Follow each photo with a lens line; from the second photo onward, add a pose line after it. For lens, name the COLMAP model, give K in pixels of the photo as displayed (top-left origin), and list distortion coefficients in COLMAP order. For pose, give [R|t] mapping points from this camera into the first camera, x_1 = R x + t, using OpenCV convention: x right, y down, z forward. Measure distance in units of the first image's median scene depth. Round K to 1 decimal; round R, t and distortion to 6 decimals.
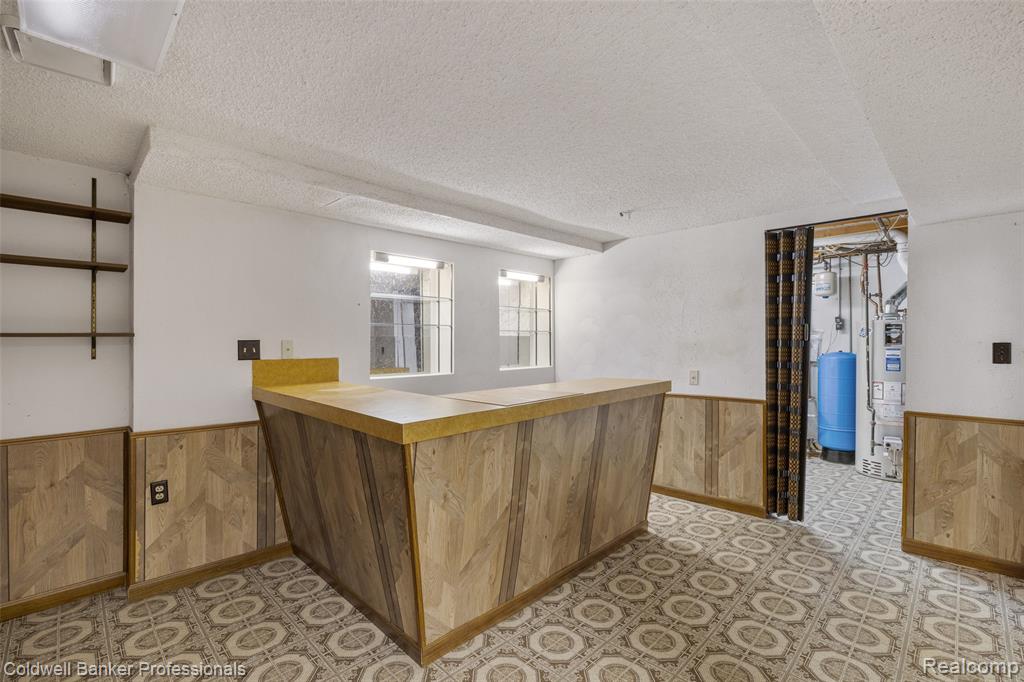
lens RADIAL K [[457.4, 0, 513.3], [0, 457.4, 343.5], [0, 0, 1]] dist [-0.000121, 0.000115]
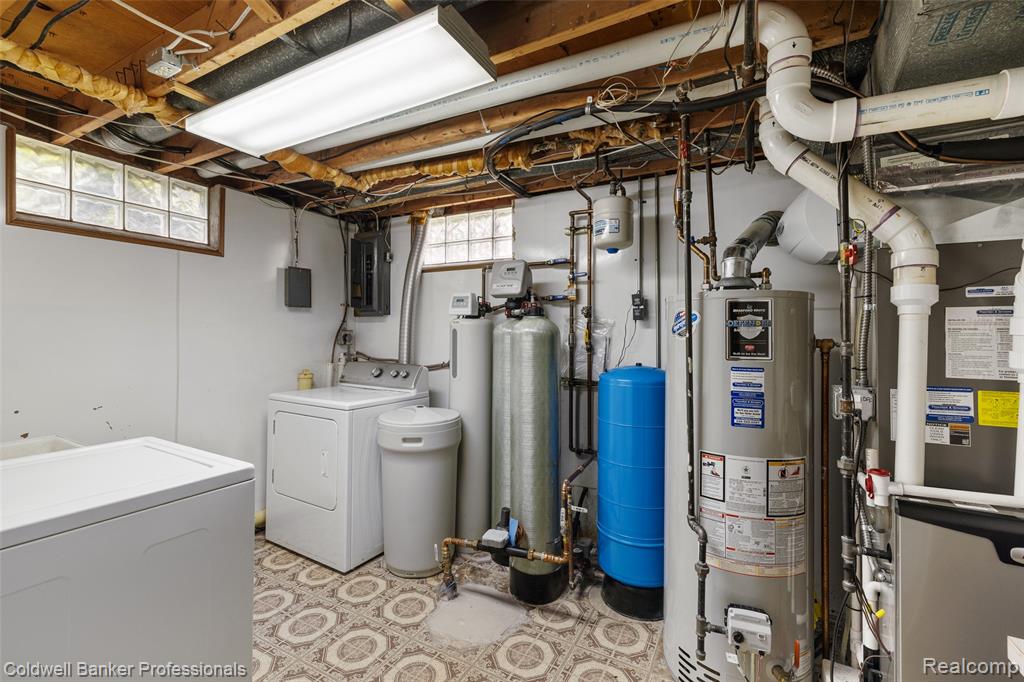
lens RADIAL K [[435.2, 0, 509.2], [0, 435.2, 333.6], [0, 0, 1]] dist [0.003415, -0.000573]
pose [[0.960741, 0.009030, 0.277301, 0.476890], [-0.006474, 0.999928, -0.010132, -0.009933], [-0.277372, 0.007939, 0.960730, 0.624022]]
